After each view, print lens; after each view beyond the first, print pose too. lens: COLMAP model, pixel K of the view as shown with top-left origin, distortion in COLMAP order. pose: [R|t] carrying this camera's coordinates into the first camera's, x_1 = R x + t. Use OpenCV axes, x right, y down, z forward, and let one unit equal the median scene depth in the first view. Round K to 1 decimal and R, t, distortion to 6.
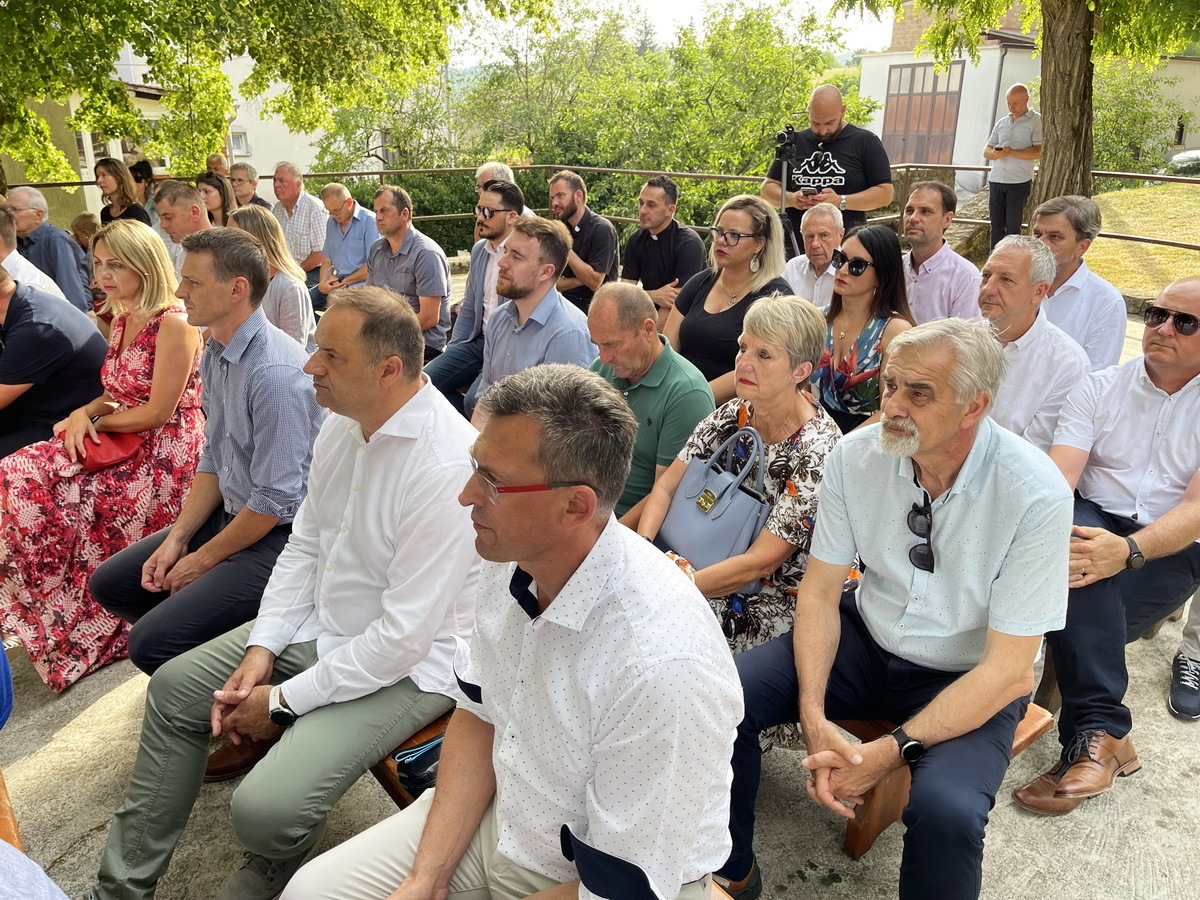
lens RADIAL K [[880.4, 0, 600.0], [0, 880.4, 450.0], [0, 0, 1]] dist [0.011195, -0.009896]
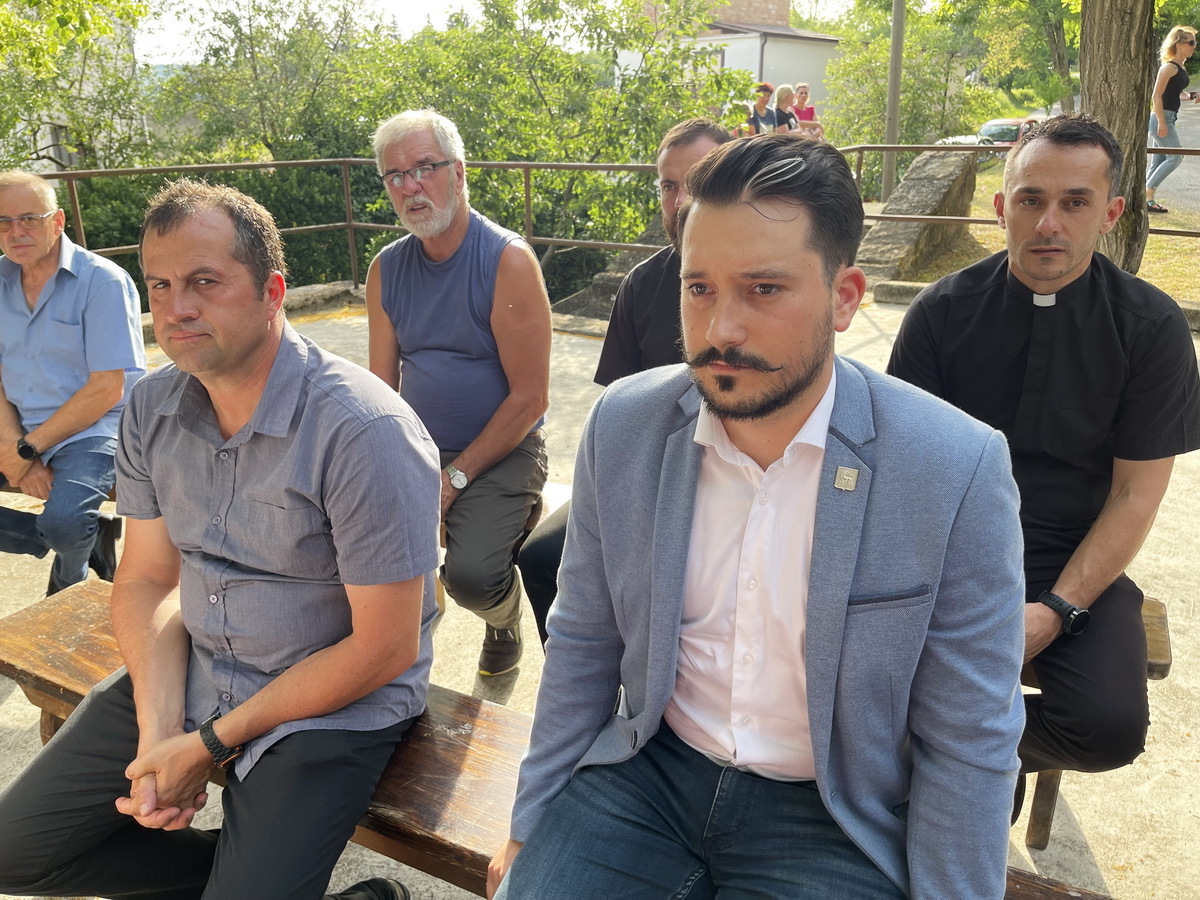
lens RADIAL K [[902.9, 0, 600.0], [0, 902.9, 450.0], [0, 0, 1]] dist [0.049802, -0.069871]
pose [[0.957243, -0.106225, 0.269077, -0.119260], [0.109089, 0.994023, 0.004330, -0.122234], [-0.267929, 0.025209, 0.963109, 0.414819]]
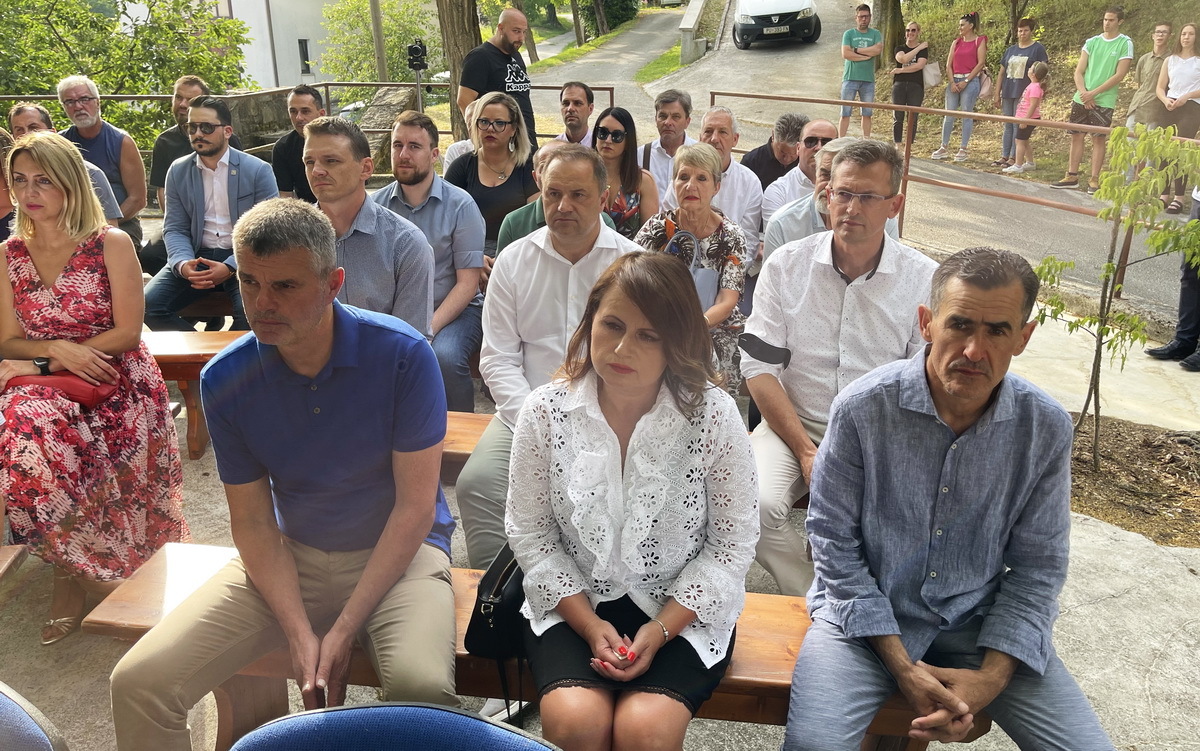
lens RADIAL K [[900.8, 0, 600.0], [0, 900.8, 375.5], [0, 0, 1]] dist [-0.007260, 0.005120]
pose [[0.713358, -0.233444, 0.660775, -0.285533], [0.237638, 0.967602, 0.085293, 0.013737], [-0.659278, 0.096181, 0.745722, -0.015296]]
